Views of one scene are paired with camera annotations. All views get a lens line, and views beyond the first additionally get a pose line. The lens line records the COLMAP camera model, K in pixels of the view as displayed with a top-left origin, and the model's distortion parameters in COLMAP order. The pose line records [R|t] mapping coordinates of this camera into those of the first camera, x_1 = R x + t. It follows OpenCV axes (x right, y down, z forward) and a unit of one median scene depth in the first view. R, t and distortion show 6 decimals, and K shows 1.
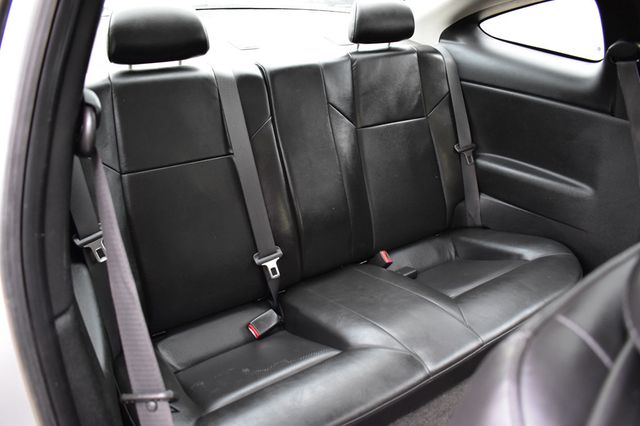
lens RADIAL K [[493.2, 0, 320.0], [0, 493.2, 213.0], [0, 0, 1]] dist [-0.081822, 0.001284]
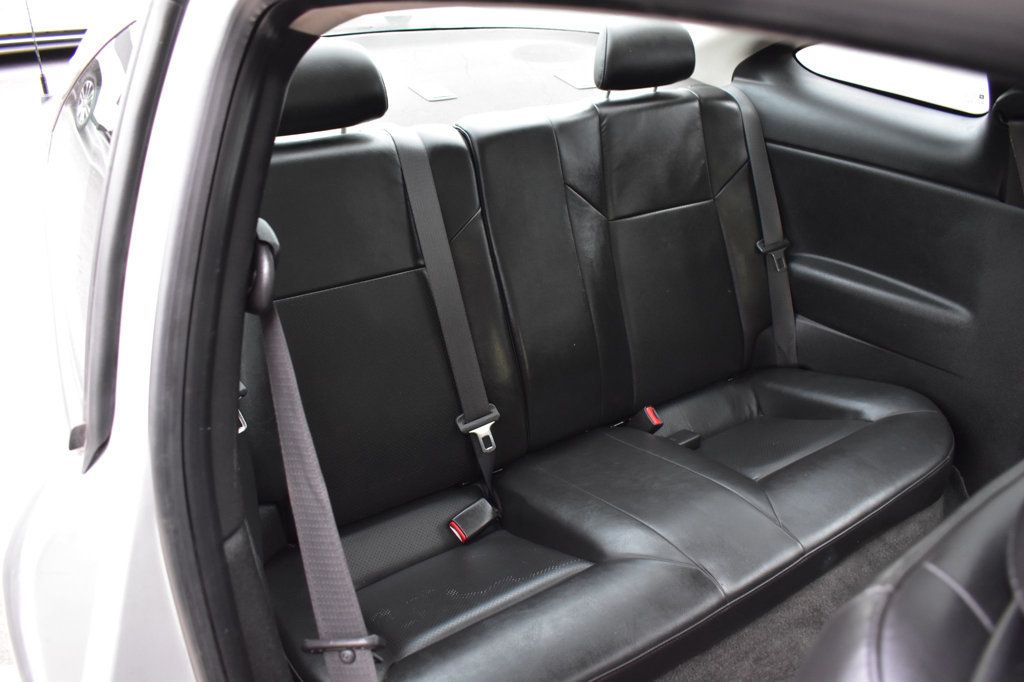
lens RADIAL K [[789.1, 0, 512.0], [0, 789.1, 341.0], [0, 0, 1]] dist [-0.081822, 0.001284]
pose [[0.999736, -0.007110, -0.021849, -0.035776], [0.007592, 0.999728, 0.022040, -0.041055], [0.021686, -0.022200, 0.999518, -0.060626]]
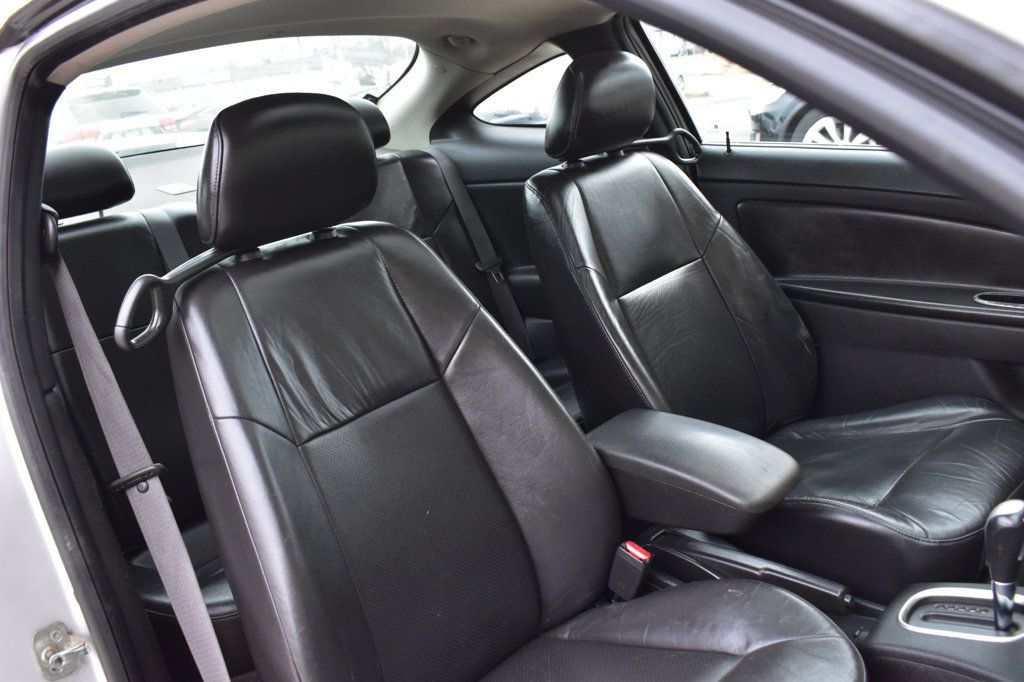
lens RADIAL K [[894.1, 0, 497.2], [0, 894.1, 344.2], [0, 0, 1]] dist [-0.068848, -0.000820]
pose [[0.964822, -0.204926, 0.164694, 0.061204], [0.230381, 0.960822, -0.154096, 0.264966], [-0.126663, 0.186617, 0.974233, -0.456271]]
